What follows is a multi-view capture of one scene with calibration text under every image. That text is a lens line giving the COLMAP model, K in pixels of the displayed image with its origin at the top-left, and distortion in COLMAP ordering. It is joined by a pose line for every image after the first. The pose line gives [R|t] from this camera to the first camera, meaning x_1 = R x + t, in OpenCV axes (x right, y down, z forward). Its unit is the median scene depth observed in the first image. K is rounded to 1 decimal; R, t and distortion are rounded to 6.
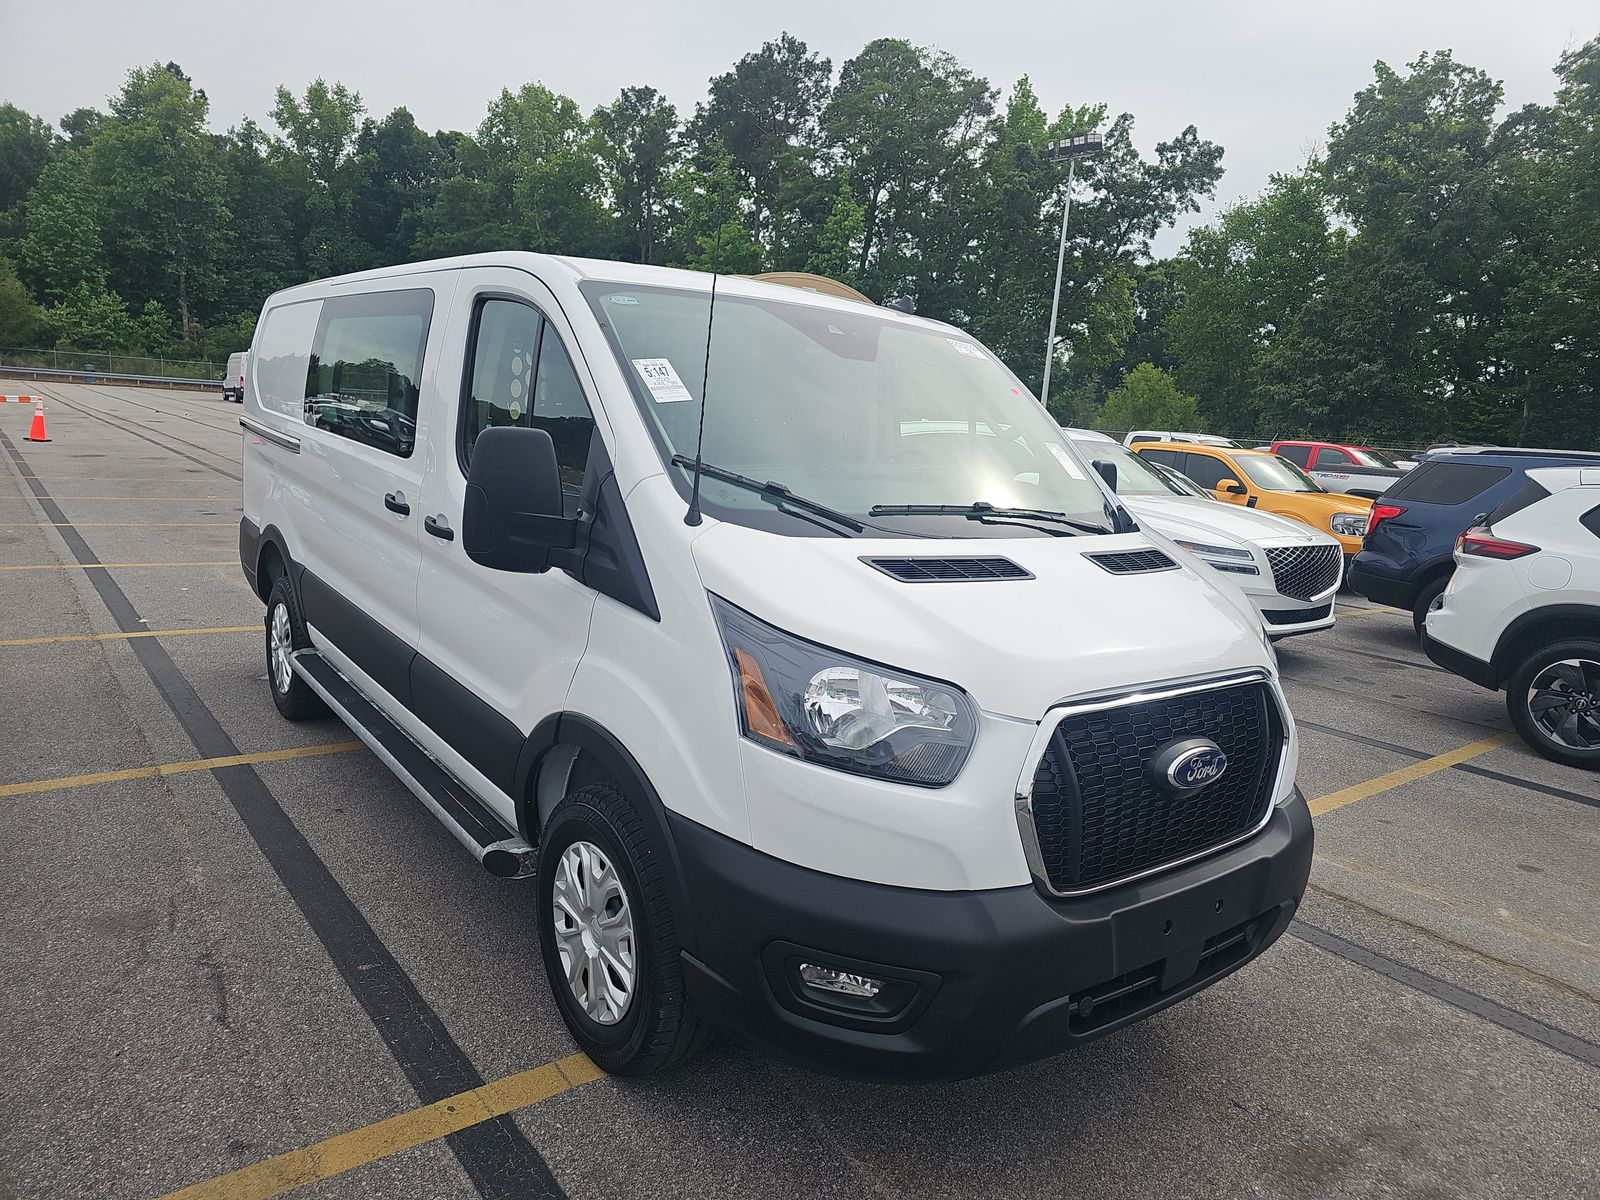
lens RADIAL K [[1070.3, 0, 821.0], [0, 1070.3, 601.6], [0, 0, 1]] dist [0.042393, -0.041871]
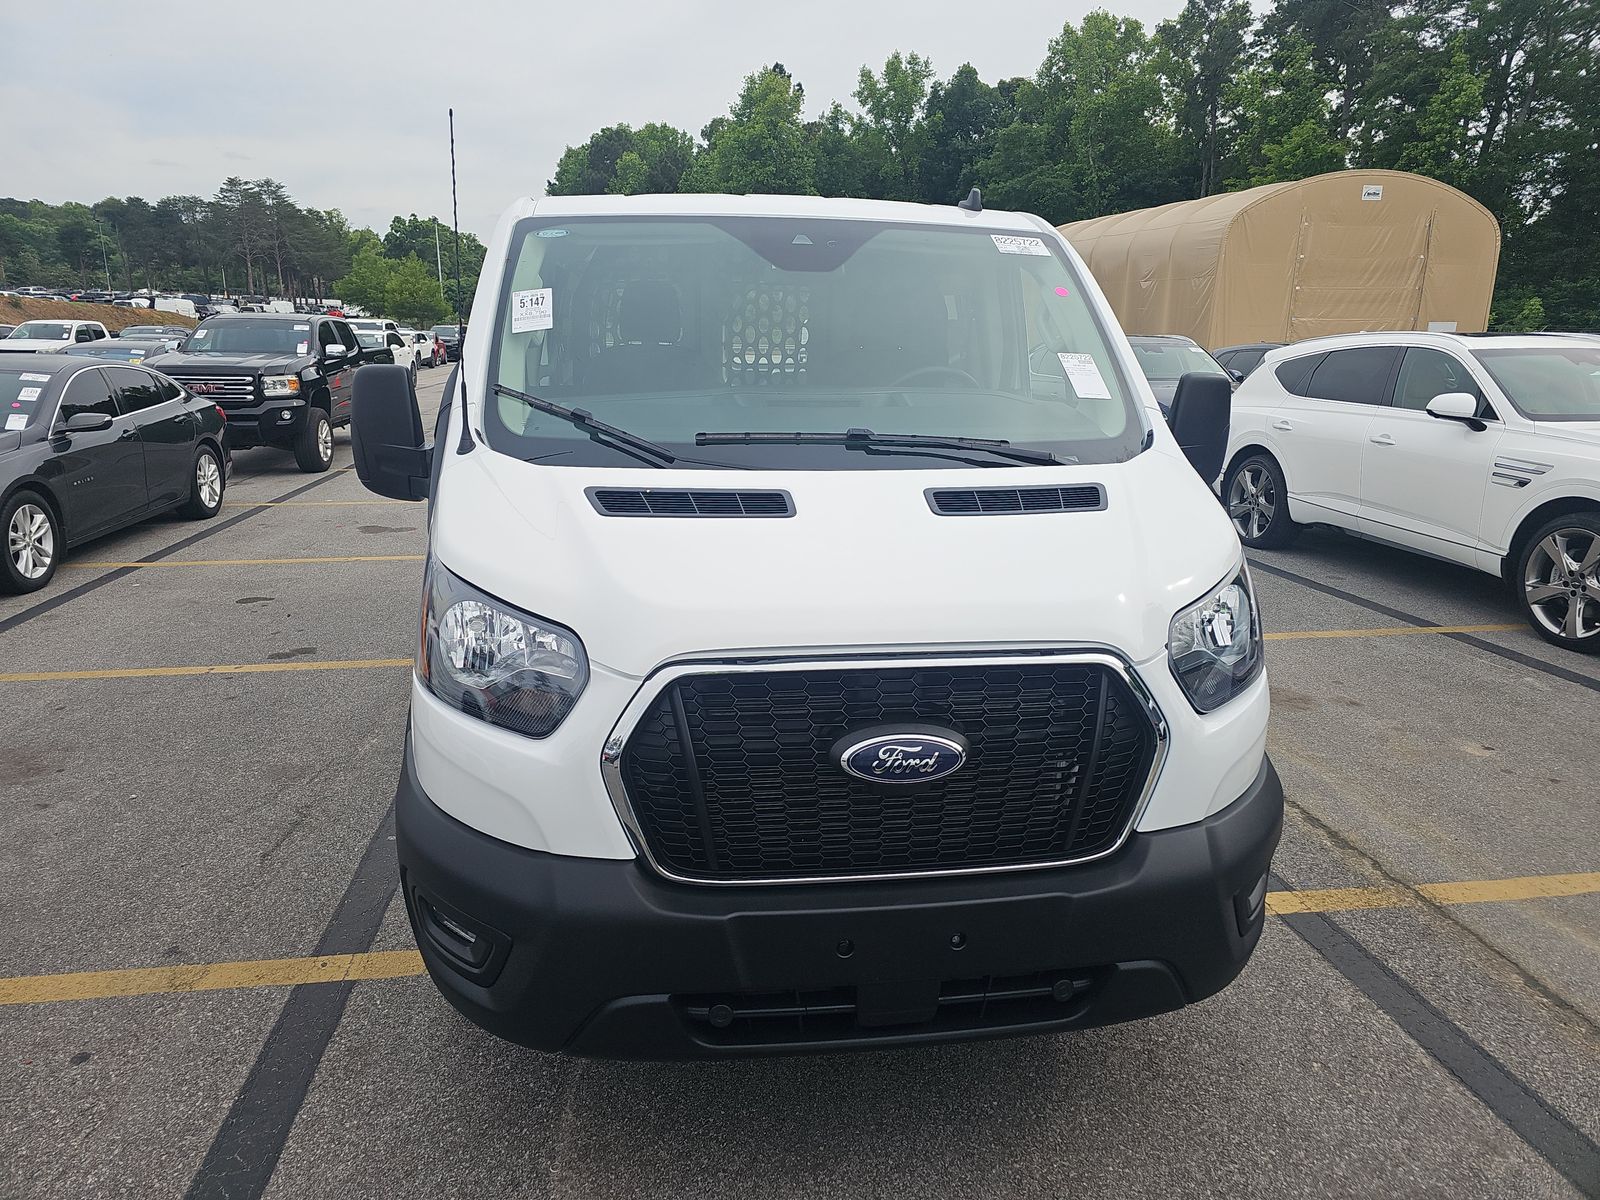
lens RADIAL K [[1070.3, 0, 821.0], [0, 1070.3, 601.6], [0, 0, 1]] dist [0.042393, -0.041871]
pose [[0.857532, 0.061039, -0.510797, 0.052815], [-0.035071, 0.997562, 0.060329, -0.000495], [0.513234, -0.033820, 0.857582, 0.022882]]
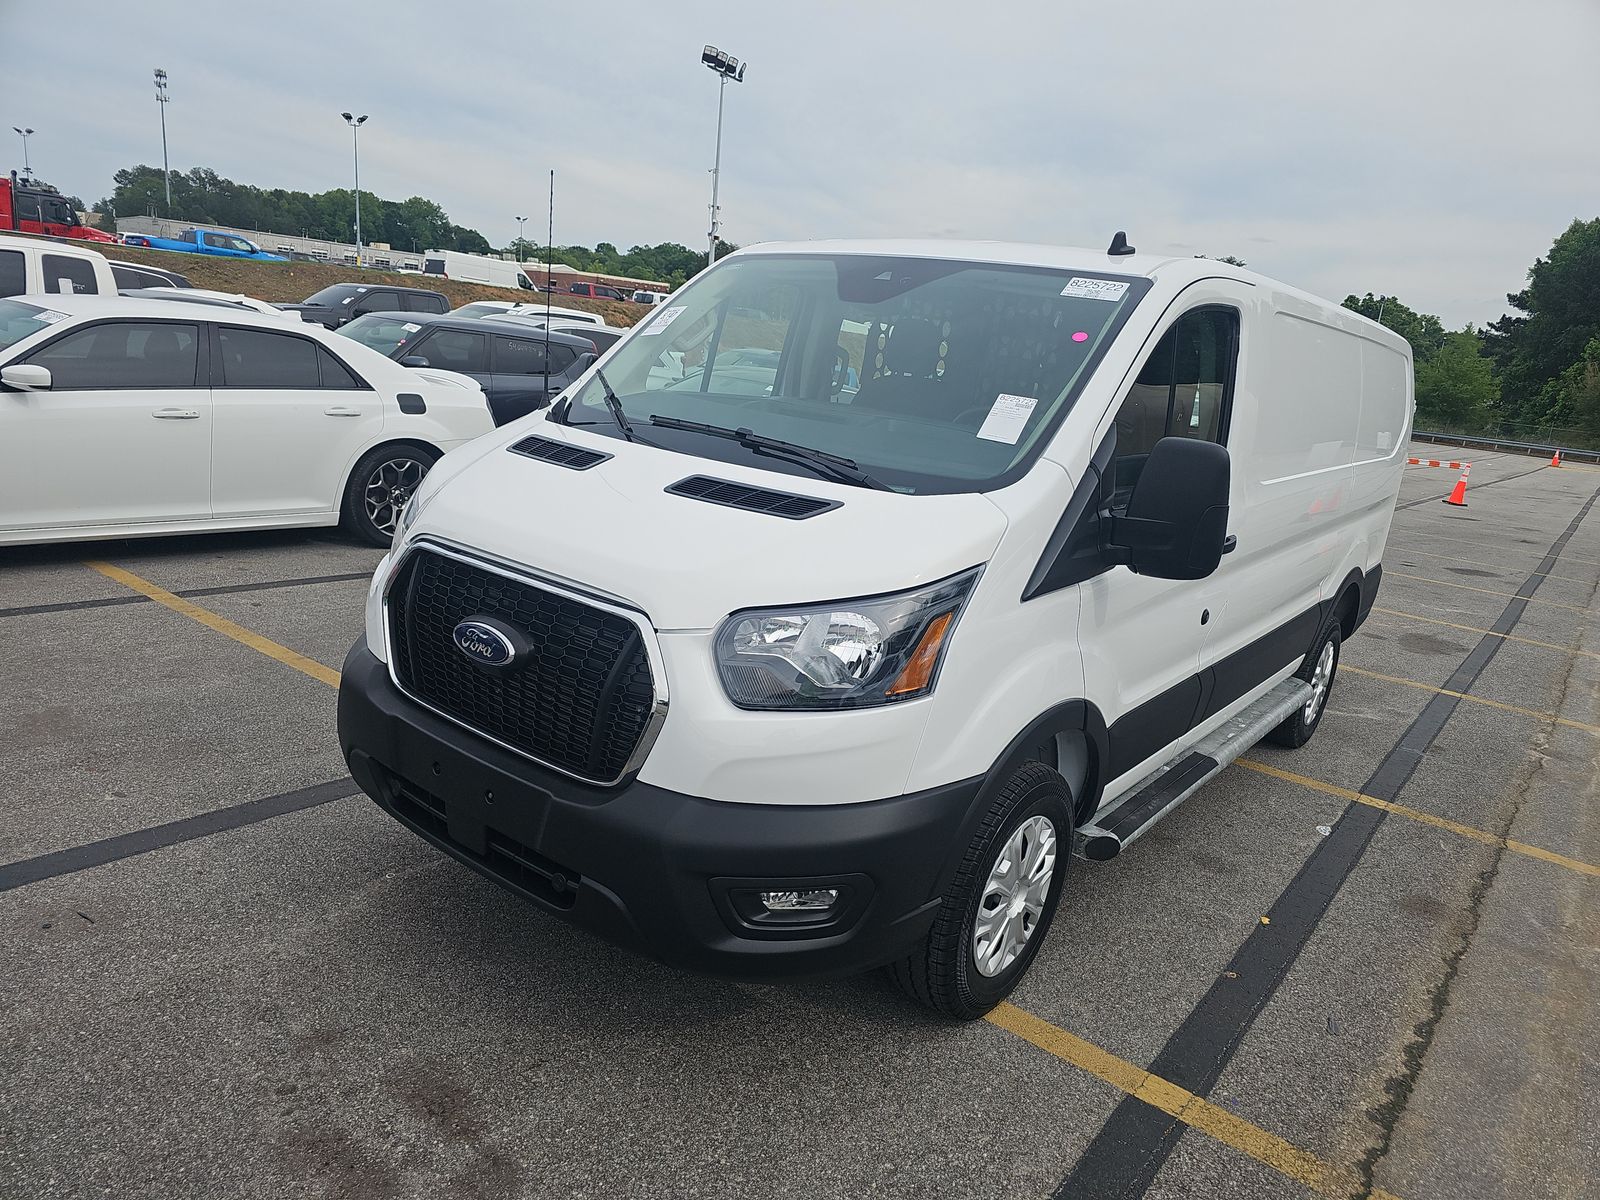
lens RADIAL K [[1110.3, 0, 800.0], [0, 1110.3, 600.0], [0, 0, 1]] dist [0.004133, -0.002192]
pose [[0.252161, 0.166871, -0.953189, 0.107887], [-0.252253, 0.962299, 0.101733, -0.005219], [0.934228, 0.214792, 0.284748, 0.073024]]
